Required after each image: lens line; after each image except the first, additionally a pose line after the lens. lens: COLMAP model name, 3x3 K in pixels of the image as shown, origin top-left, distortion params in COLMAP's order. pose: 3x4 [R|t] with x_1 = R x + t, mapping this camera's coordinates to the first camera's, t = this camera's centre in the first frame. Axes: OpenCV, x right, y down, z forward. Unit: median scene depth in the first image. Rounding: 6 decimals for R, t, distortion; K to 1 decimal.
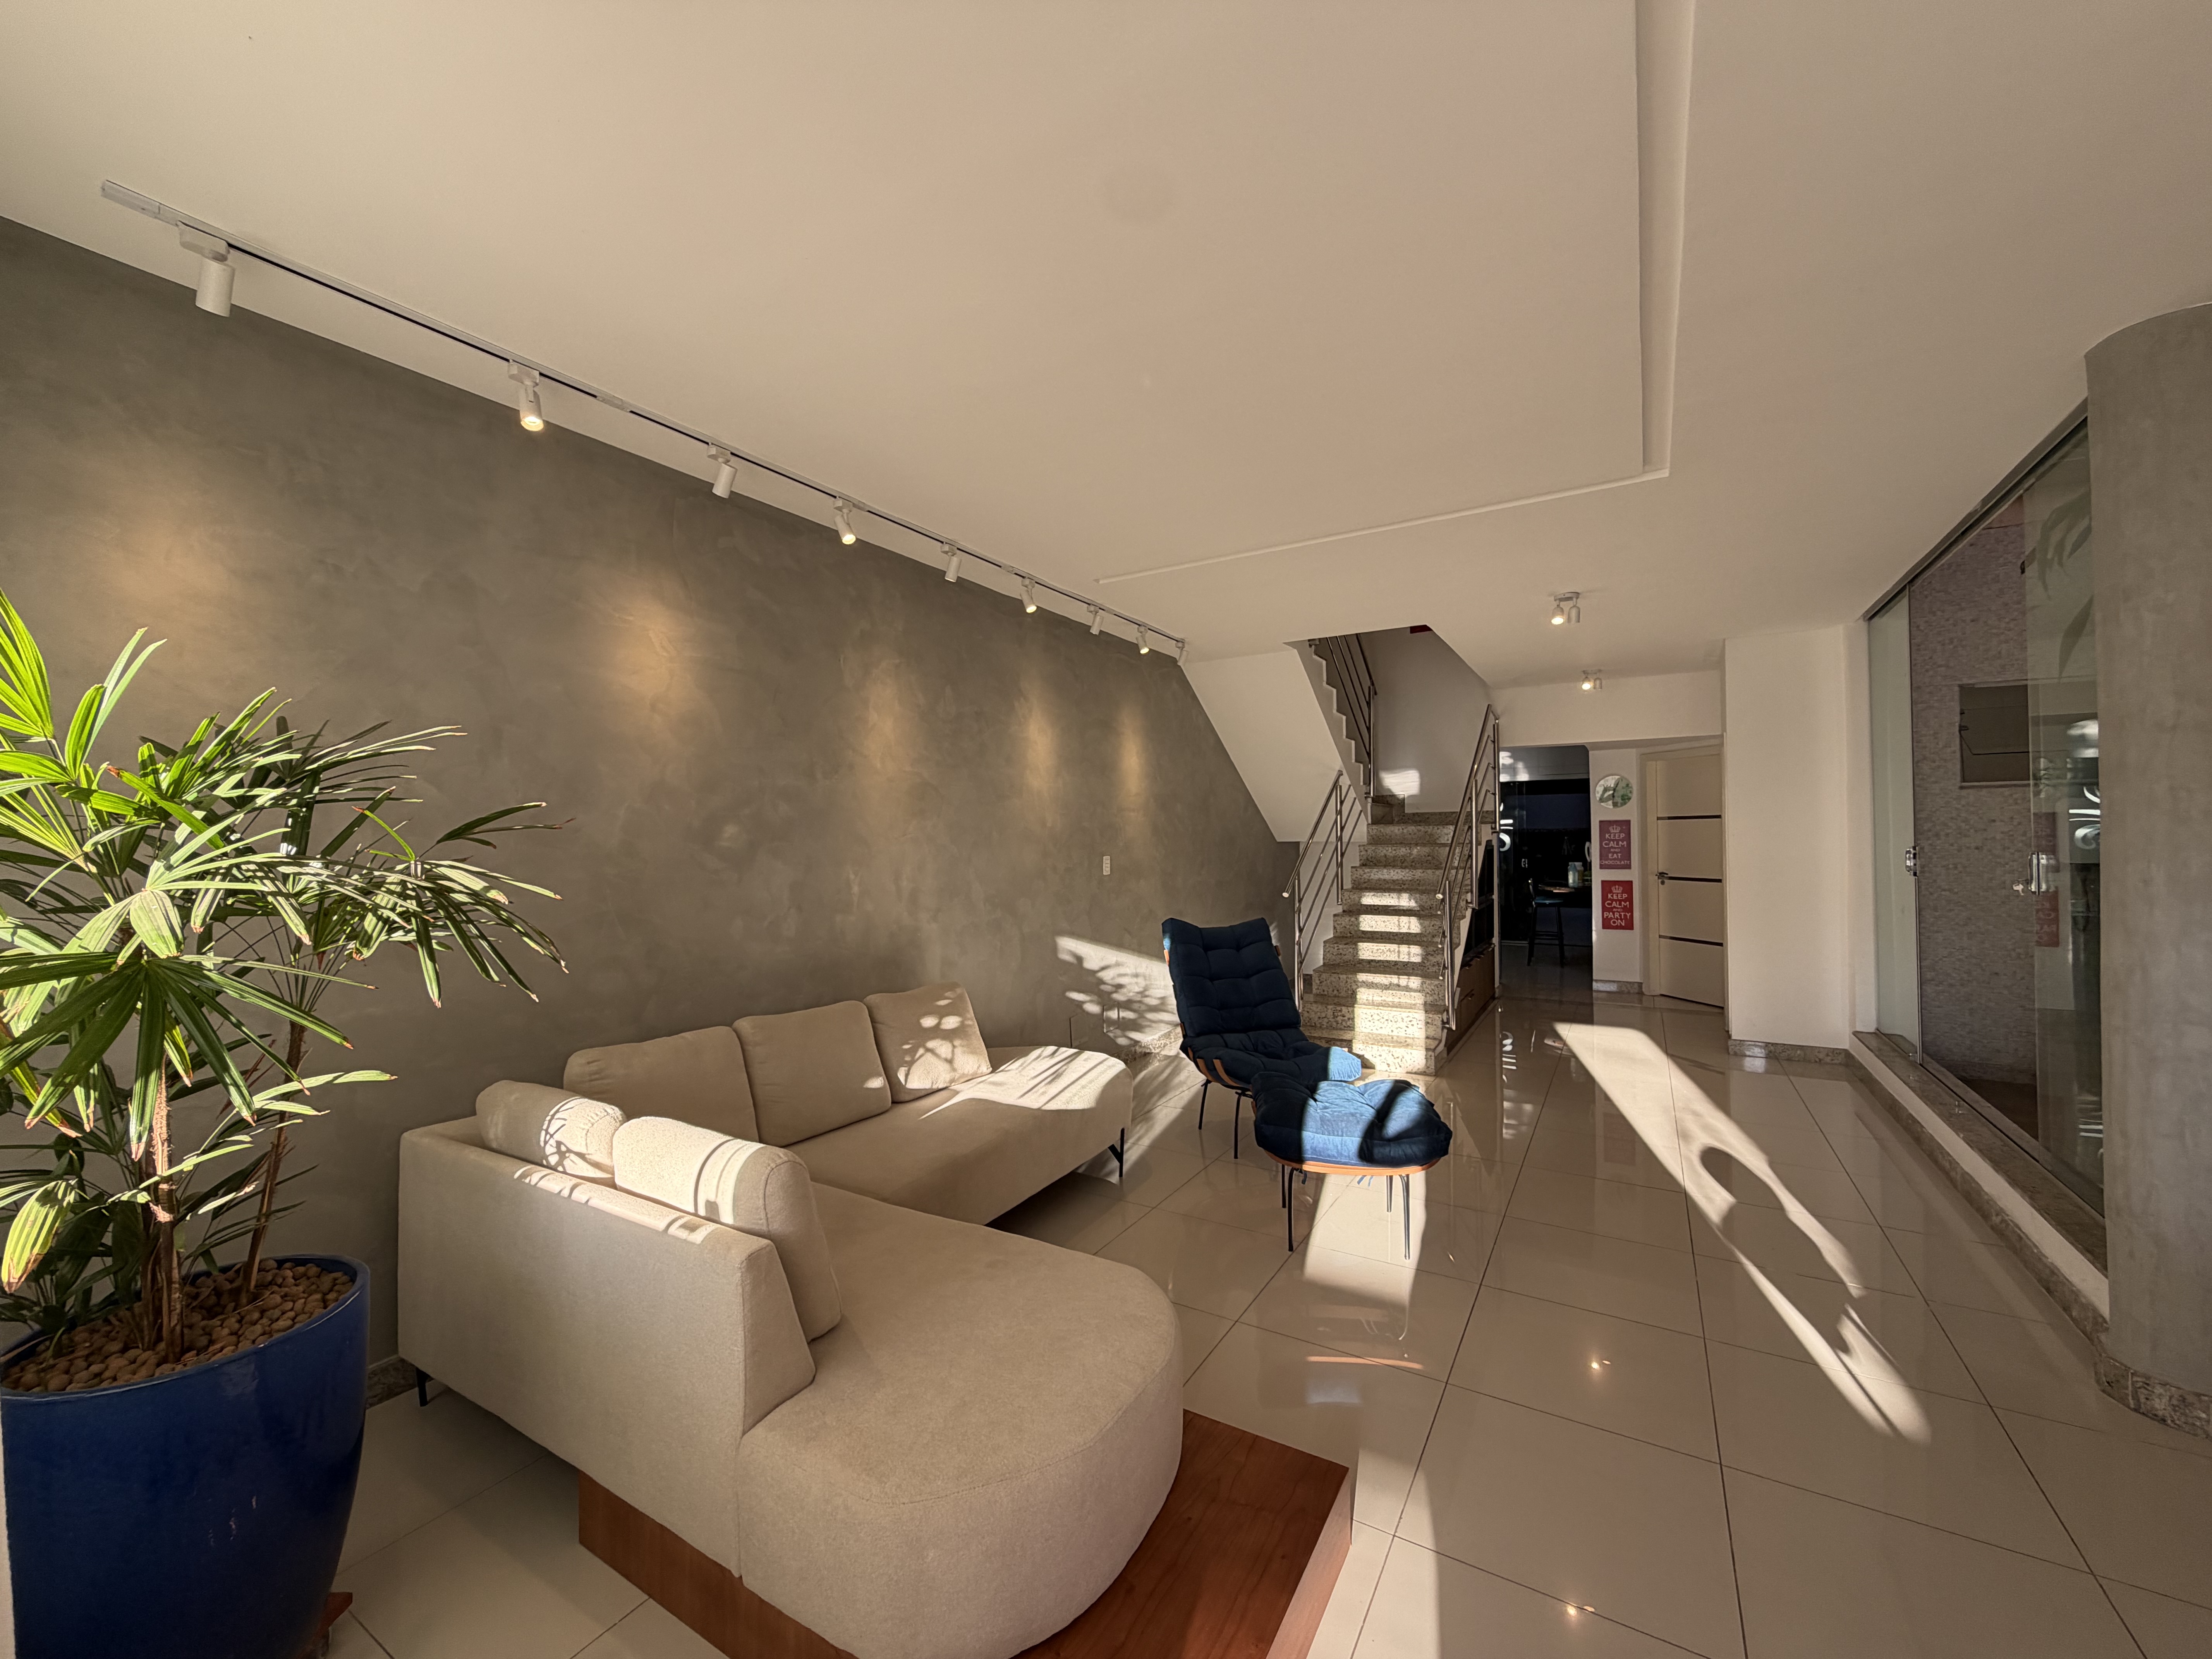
lens RADIAL K [[882.0, 0, 1098.2], [0, 882.0, 827.1], [0, 0, 1]] dist [-0.000007, 0.000108]
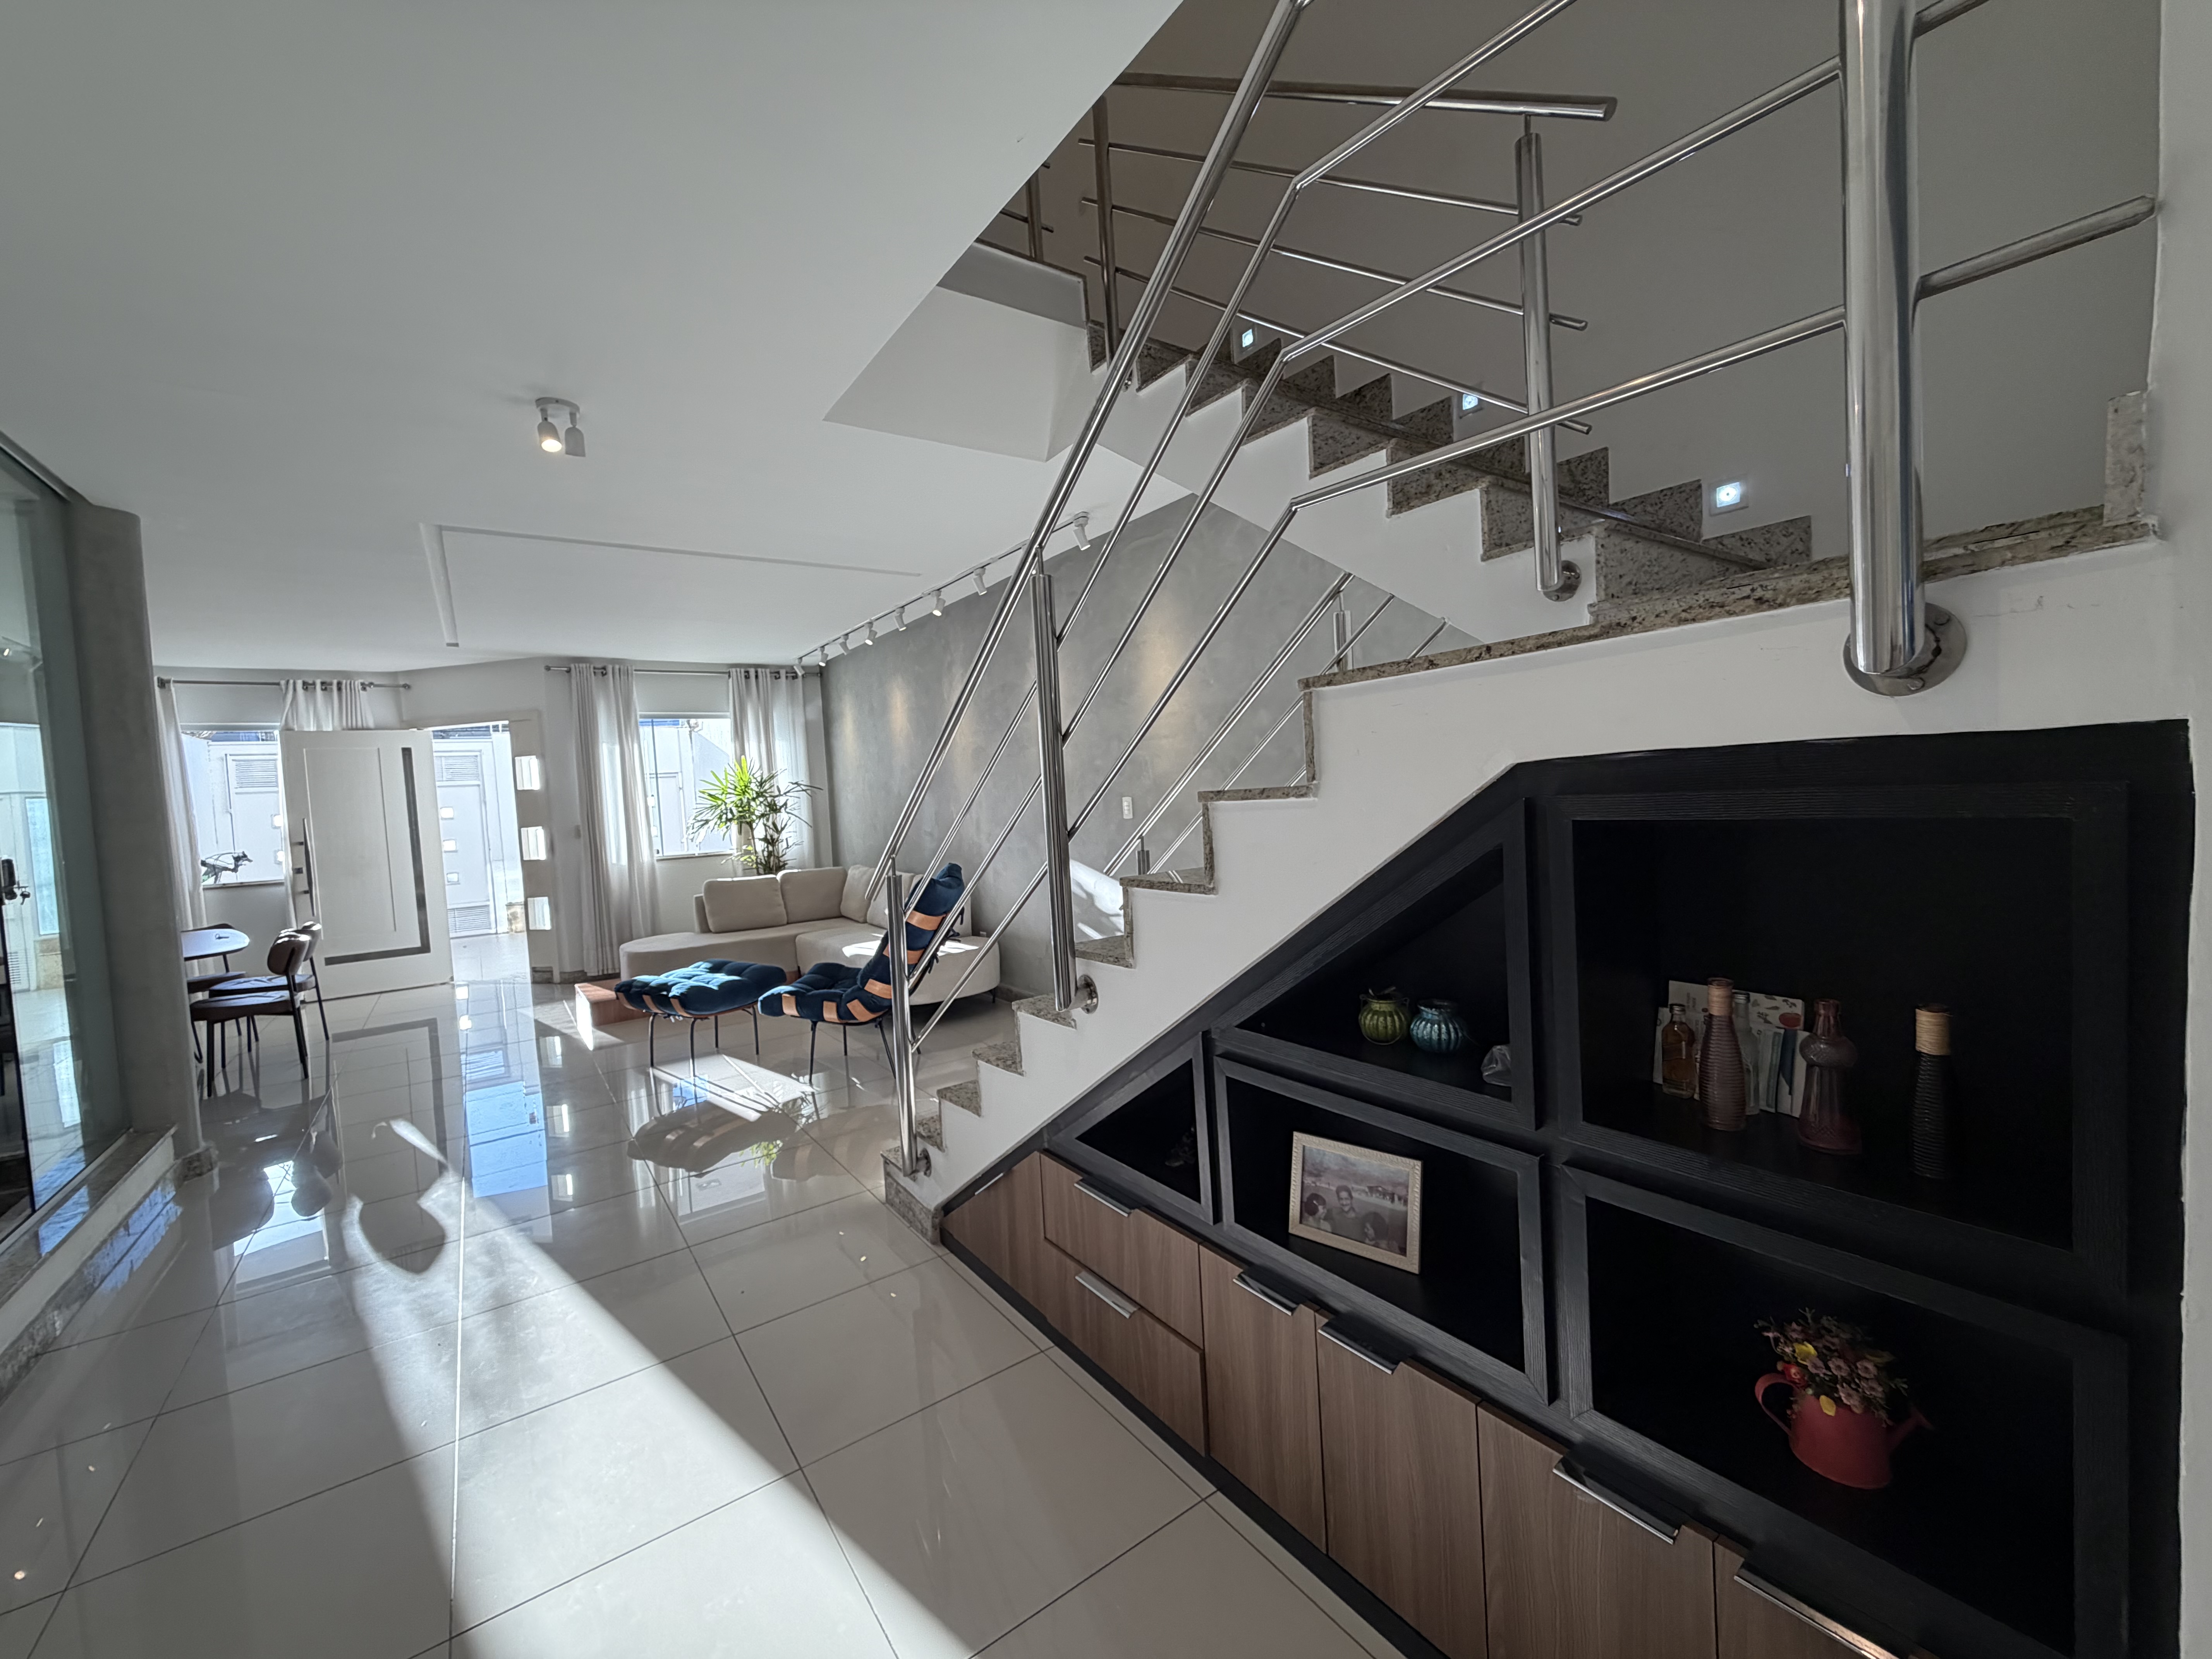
lens RADIAL K [[882.0, 0, 1095.4], [0, 882.0, 827.6], [0, 0, 1]] dist [-0.000007, 0.000108]
pose [[-0.393806, 0.072783, -0.916307, 1.487693], [0.069737, 0.996353, 0.049170, 0.034690], [0.916544, -0.044537, -0.397446, 2.384780]]
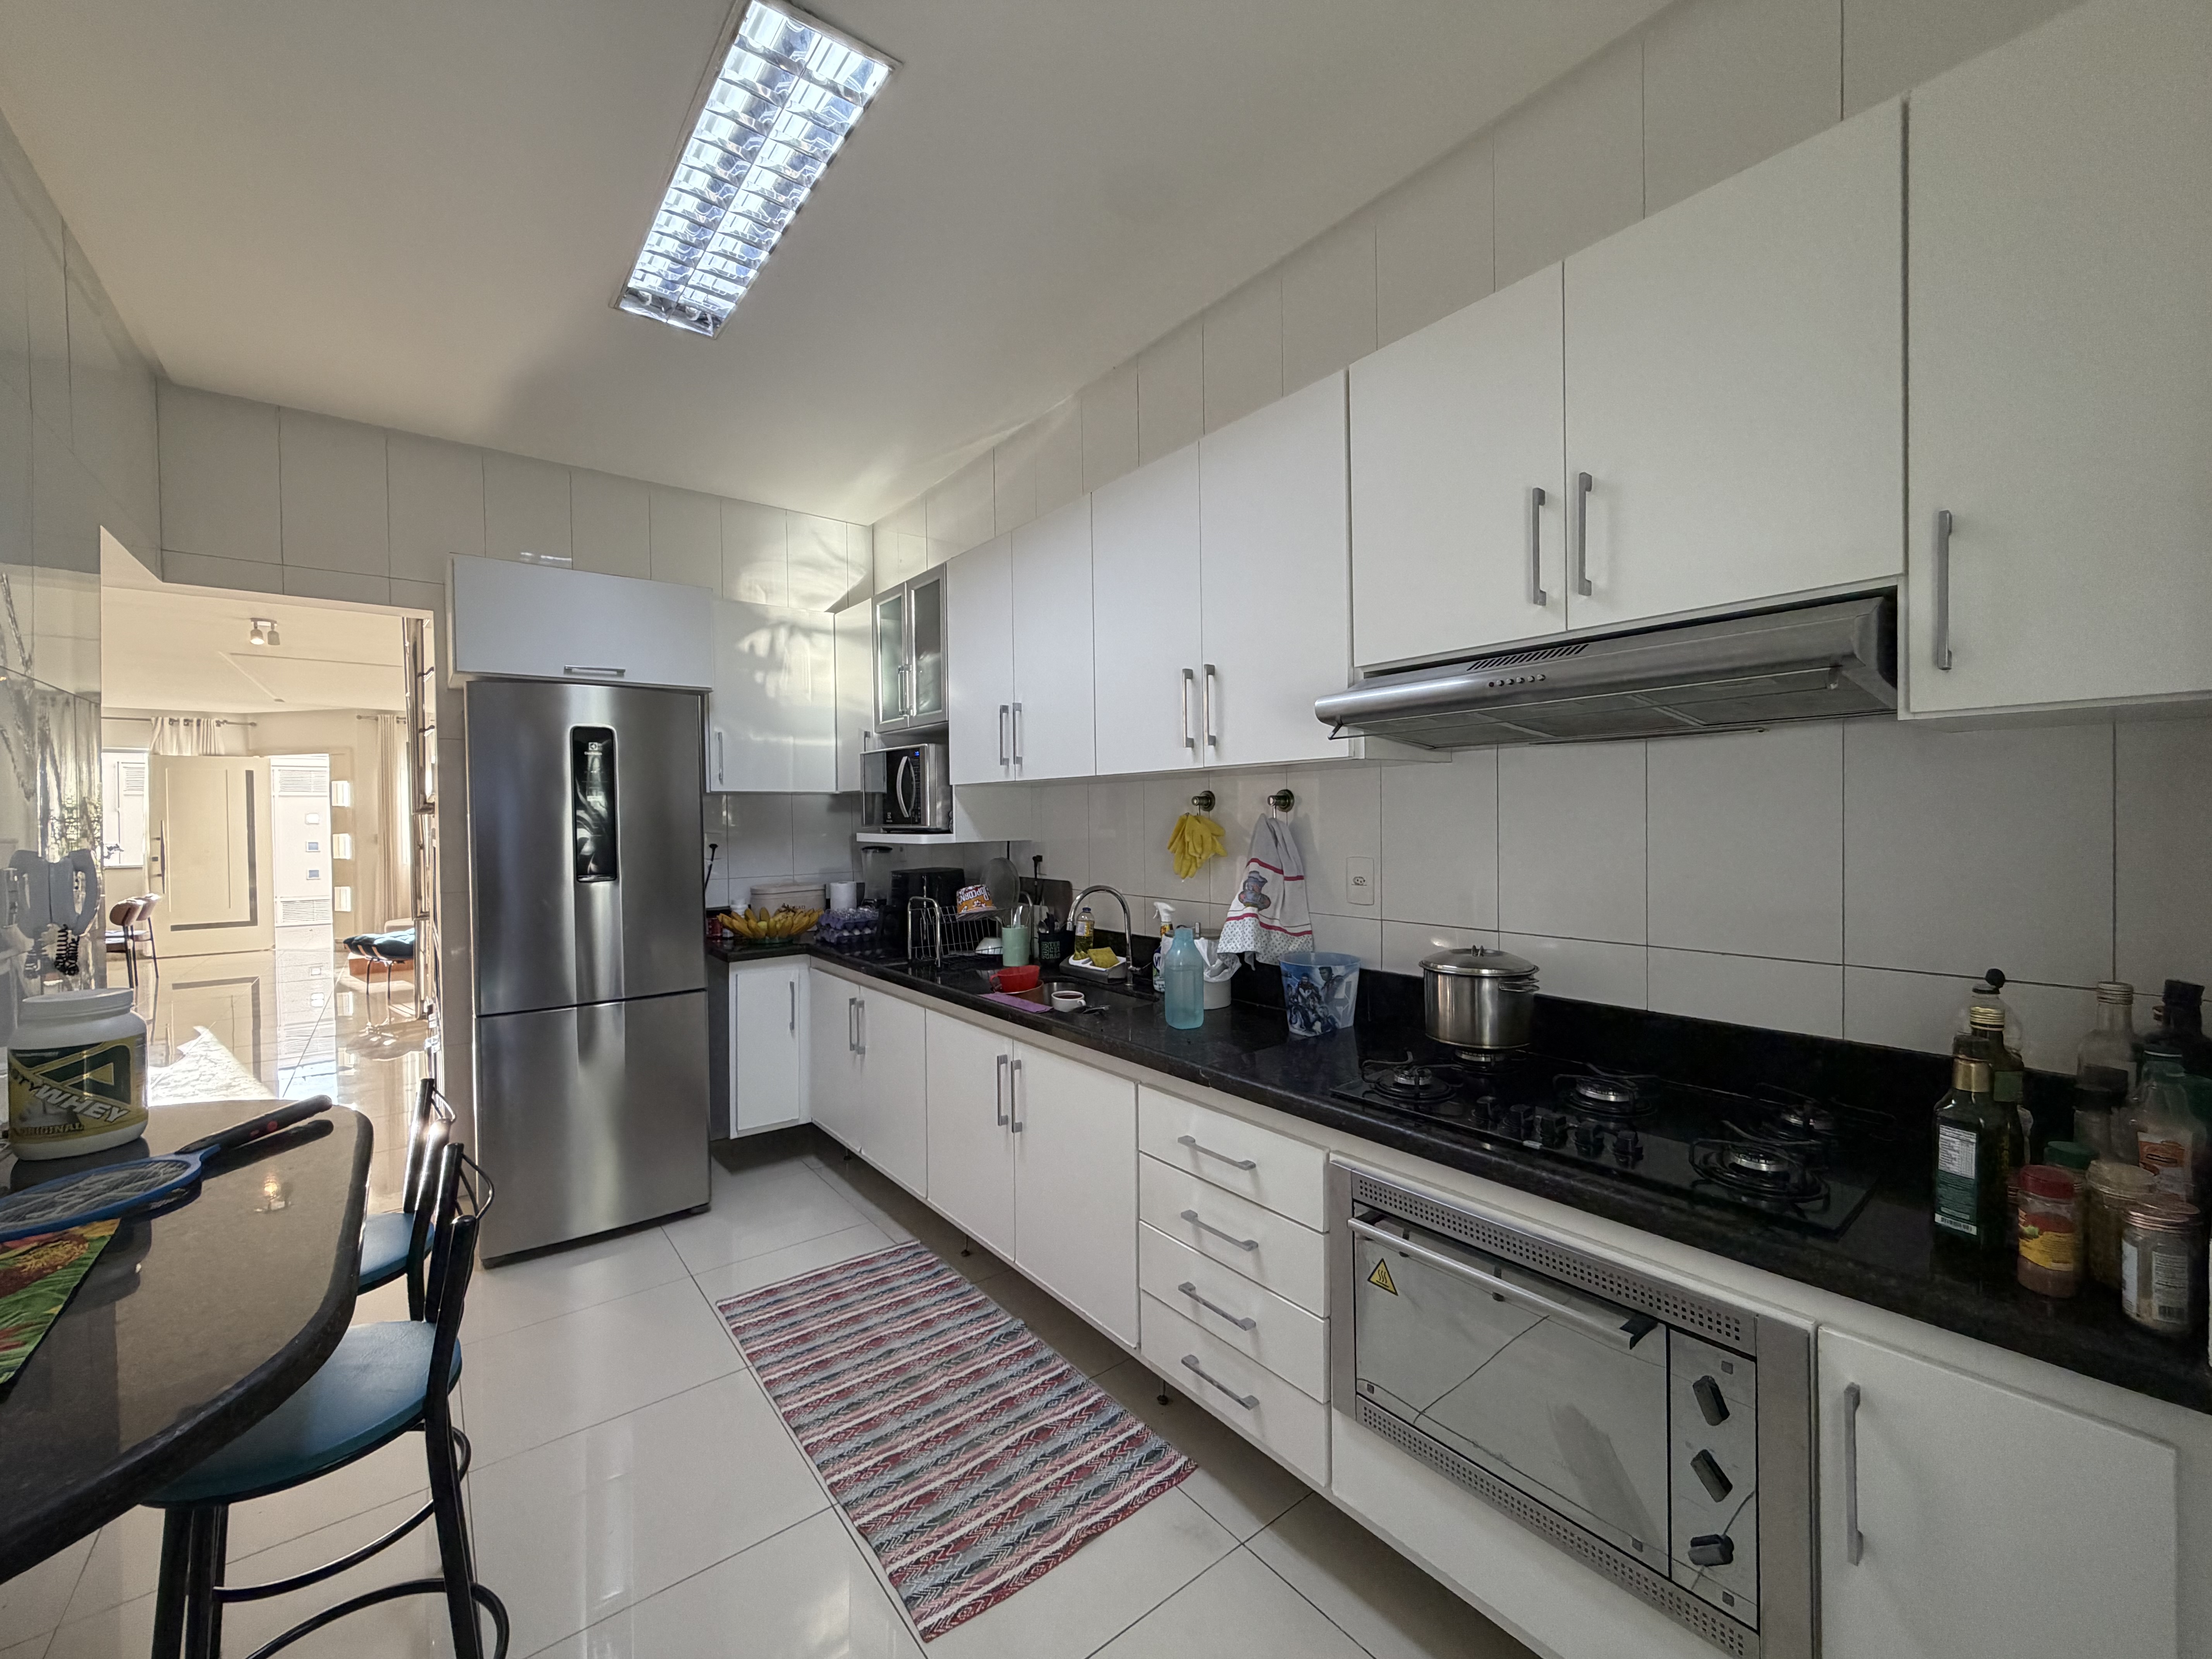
lens RADIAL K [[882.0, 0, 1094.5], [0, 882.0, 827.4], [0, 0, 1]] dist [-0.000007, 0.000108]
pose [[-0.354615, 0.024880, -0.934681, 1.973962], [0.025922, 0.999523, 0.016771, 0.037866], [0.934653, -0.018281, -0.355091, 3.894777]]
